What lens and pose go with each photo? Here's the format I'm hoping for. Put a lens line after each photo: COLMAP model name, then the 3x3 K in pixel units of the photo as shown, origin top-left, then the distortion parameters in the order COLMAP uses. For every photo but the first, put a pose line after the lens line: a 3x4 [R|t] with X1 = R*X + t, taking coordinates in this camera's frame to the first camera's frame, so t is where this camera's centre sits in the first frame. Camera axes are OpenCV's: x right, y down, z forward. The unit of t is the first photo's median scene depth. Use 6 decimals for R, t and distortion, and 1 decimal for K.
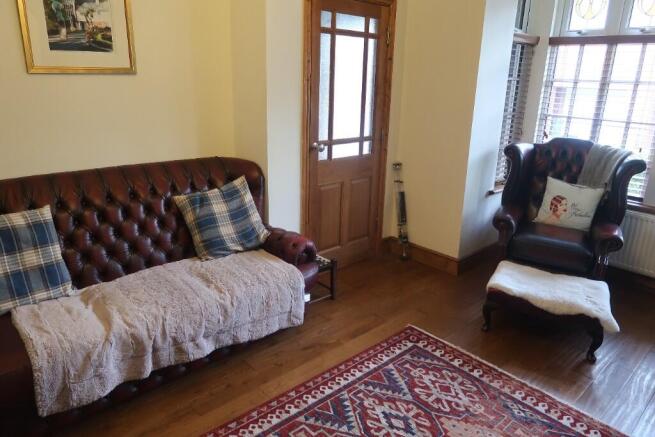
lens RADIAL K [[463.7, 0, 327.5], [0, 463.7, 218.5], [0, 0, 1]] dist [0.007006, 0.003852]
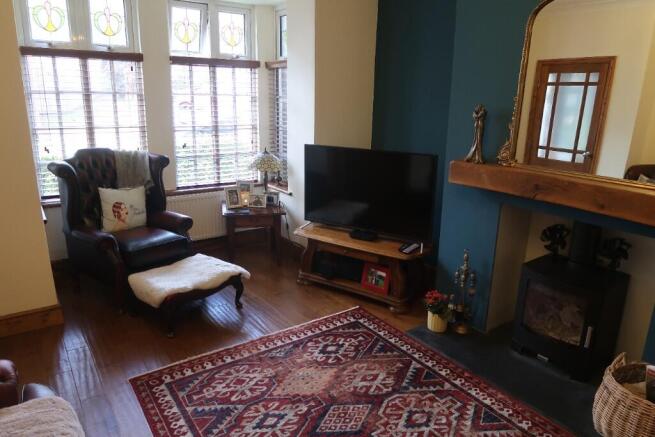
lens RADIAL K [[463.7, 0, 327.5], [0, 463.7, 218.5], [0, 0, 1]] dist [0.007006, 0.003852]
pose [[0.134387, -0.289155, 0.947802, -0.568567], [0.288833, 0.926376, 0.241665, -0.168732], [-0.947901, 0.241280, 0.208011, 0.437991]]
